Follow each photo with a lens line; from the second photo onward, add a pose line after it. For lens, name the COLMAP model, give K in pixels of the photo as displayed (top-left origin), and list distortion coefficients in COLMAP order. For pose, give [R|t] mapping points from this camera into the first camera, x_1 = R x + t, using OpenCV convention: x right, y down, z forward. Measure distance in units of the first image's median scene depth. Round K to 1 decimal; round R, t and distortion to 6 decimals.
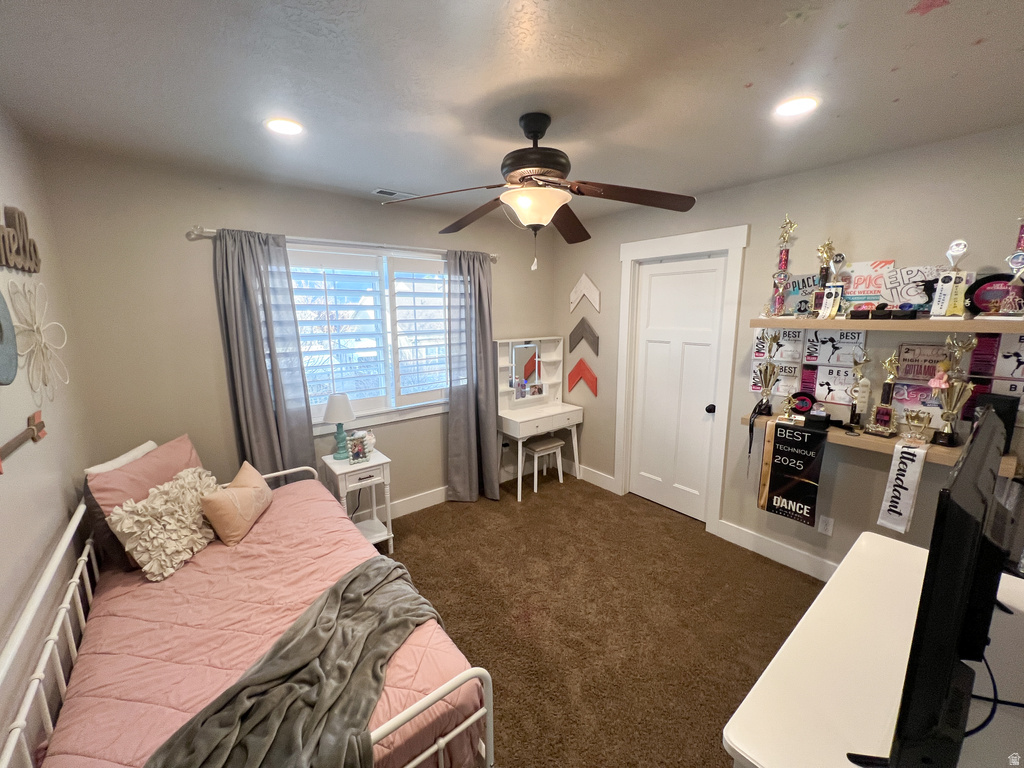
lens RADIAL K [[408.6, 0, 510.6], [0, 408.6, 384.8], [0, 0, 1]] dist [-0.013325, 0.000671]
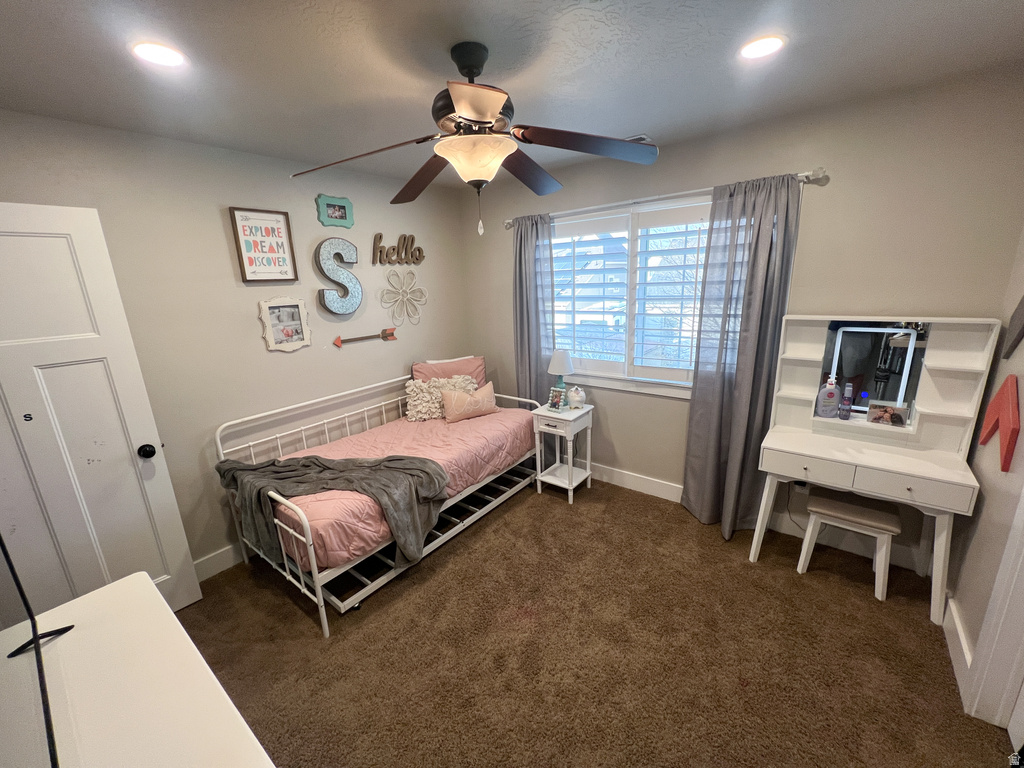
lens RADIAL K [[408.6, 0, 508.1], [0, 408.6, 384.9], [0, 0, 1]] dist [-0.013325, 0.000671]
pose [[0.222321, 0.241861, -0.944498, 0.540144], [-0.131804, 0.967305, 0.216677, -0.091816], [0.966023, 0.076317, 0.246930, 0.478276]]
